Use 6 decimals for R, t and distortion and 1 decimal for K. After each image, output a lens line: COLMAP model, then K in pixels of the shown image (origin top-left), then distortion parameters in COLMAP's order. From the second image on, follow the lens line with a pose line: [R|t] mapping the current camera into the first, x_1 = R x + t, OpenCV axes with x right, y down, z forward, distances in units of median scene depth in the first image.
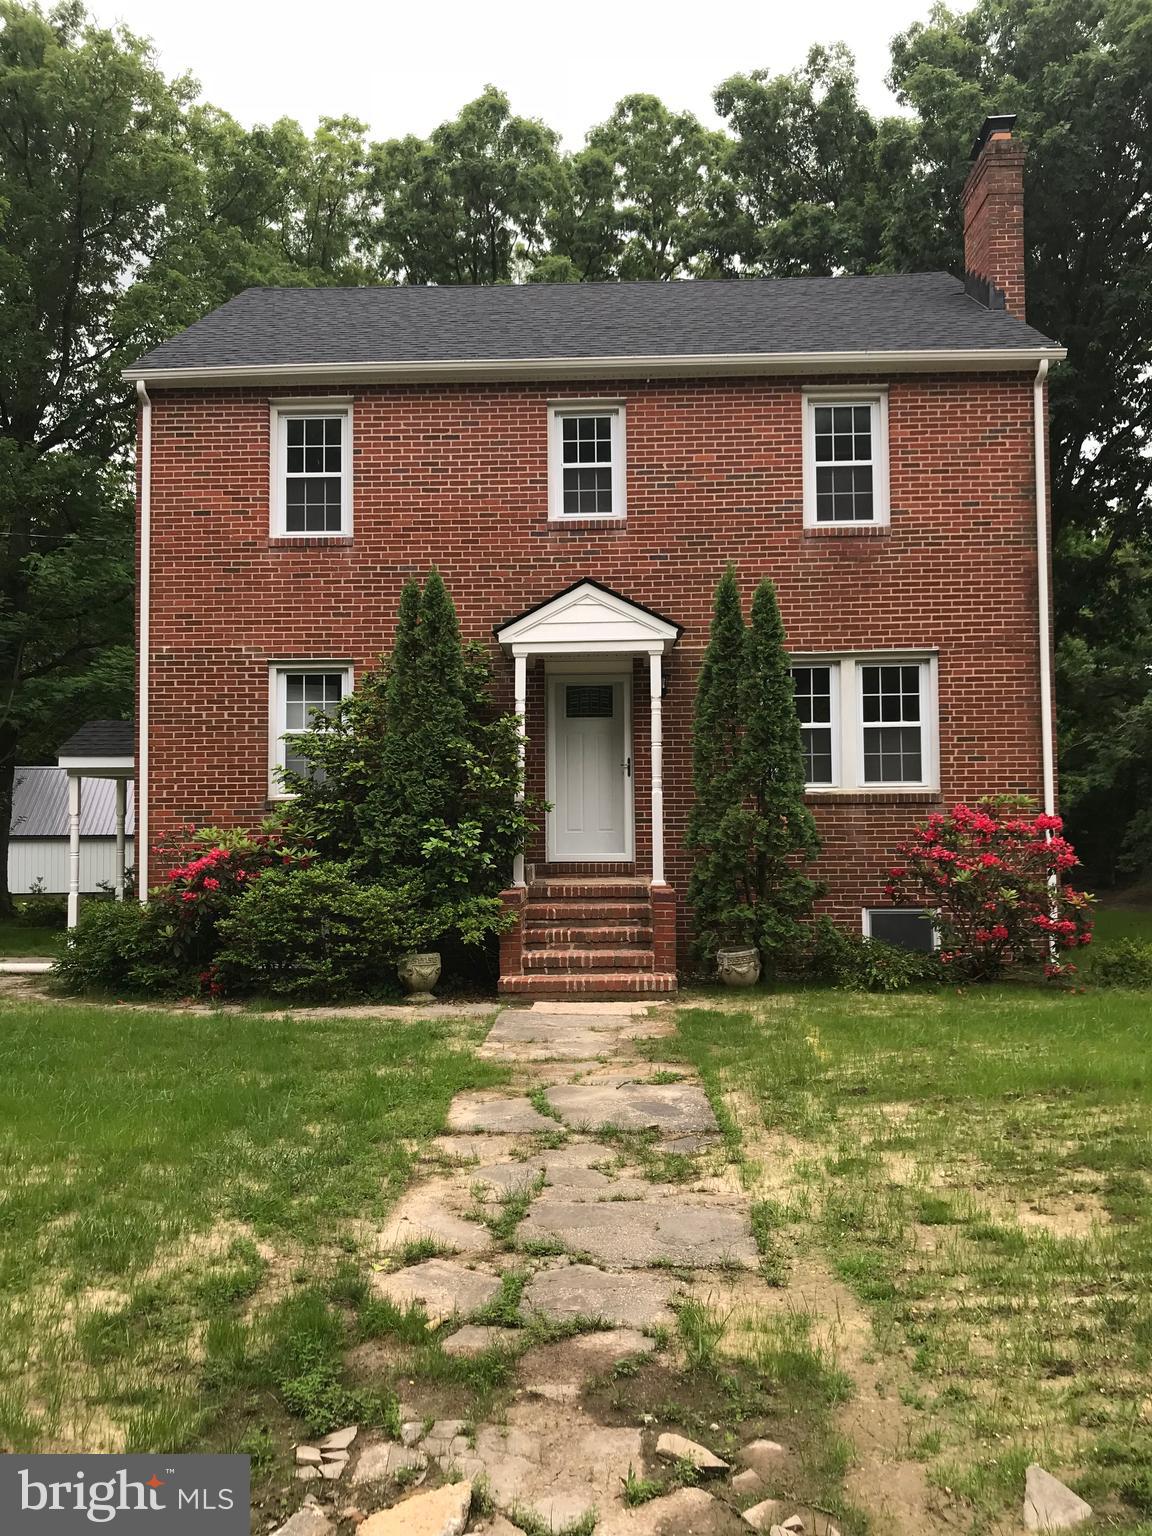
lens RADIAL K [[1258.3, 0, 576.8], [0, 1258.3, 764.1], [0, 0, 1]] dist [0.016421, -0.022603]
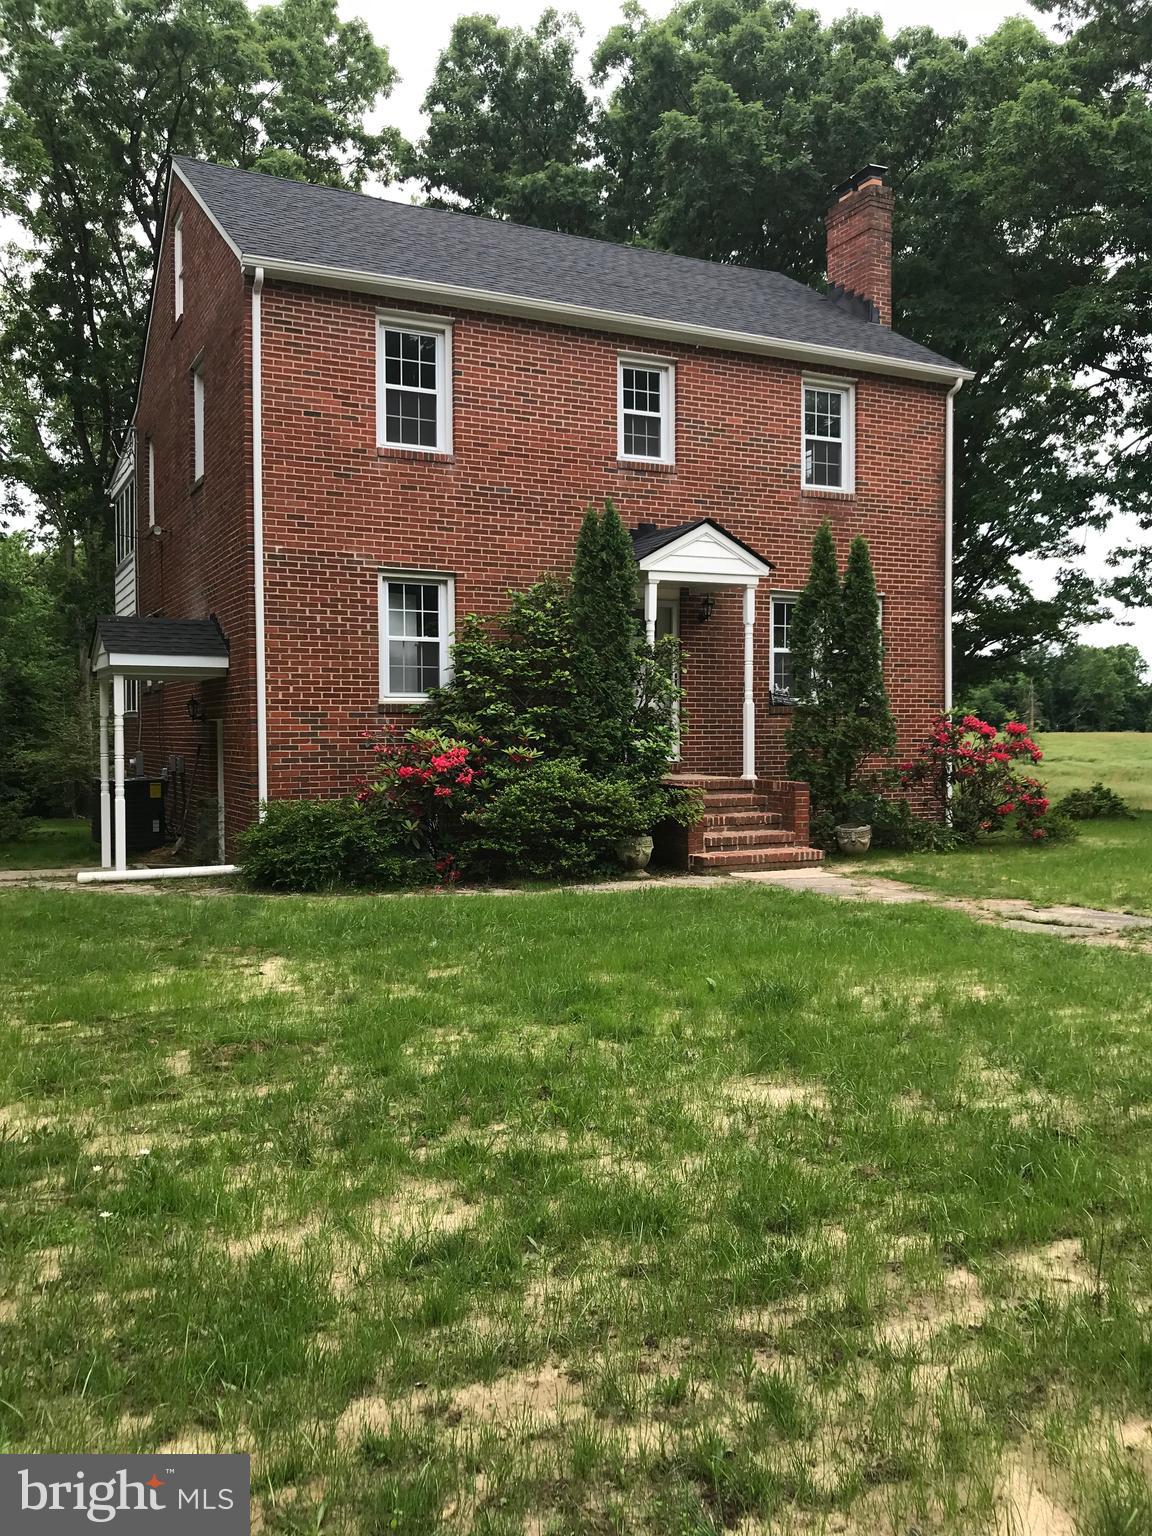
lens RADIAL K [[1258.3, 0, 569.1], [0, 1258.3, 766.9], [0, 0, 1]] dist [0.016421, -0.022603]
pose [[0.880224, -0.007502, 0.474499, -0.597227], [-0.025872, 0.997629, 0.063766, 0.010545], [-0.473853, -0.068404, 0.877943, 0.010271]]
